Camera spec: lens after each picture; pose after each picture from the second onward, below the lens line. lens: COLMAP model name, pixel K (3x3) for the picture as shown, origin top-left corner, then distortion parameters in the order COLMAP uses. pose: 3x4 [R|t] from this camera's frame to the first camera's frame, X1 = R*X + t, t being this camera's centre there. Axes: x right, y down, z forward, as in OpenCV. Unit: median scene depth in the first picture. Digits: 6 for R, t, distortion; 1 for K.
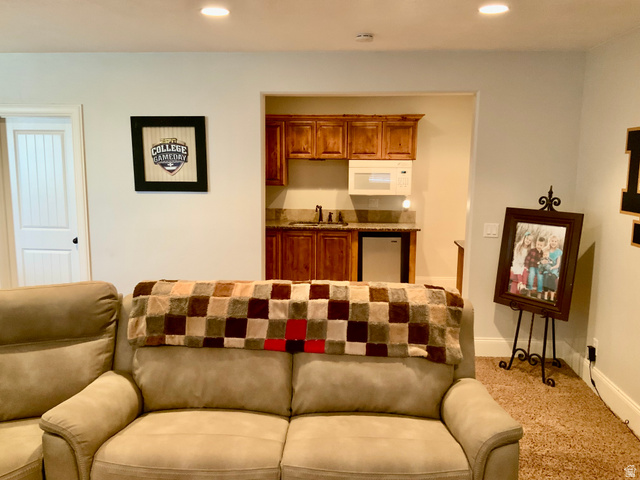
lens RADIAL K [[530.7, 0, 319.4], [0, 530.7, 236.5], [0, 0, 1]] dist [0.078024, -0.143724]
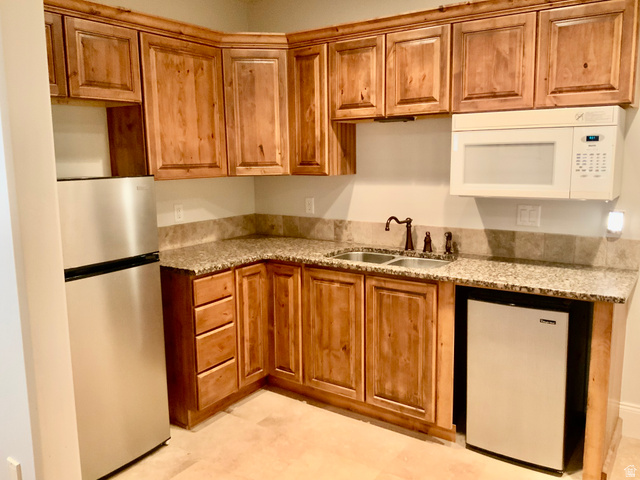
lens RADIAL K [[530.7, 0, 317.0], [0, 530.7, 240.1], [0, 0, 1]] dist [0.078024, -0.143724]
pose [[0.851809, 0.060686, -0.520325, 0.192207], [-0.053457, 0.998152, 0.028901, -0.049905], [0.521117, 0.003197, 0.853479, 0.576326]]
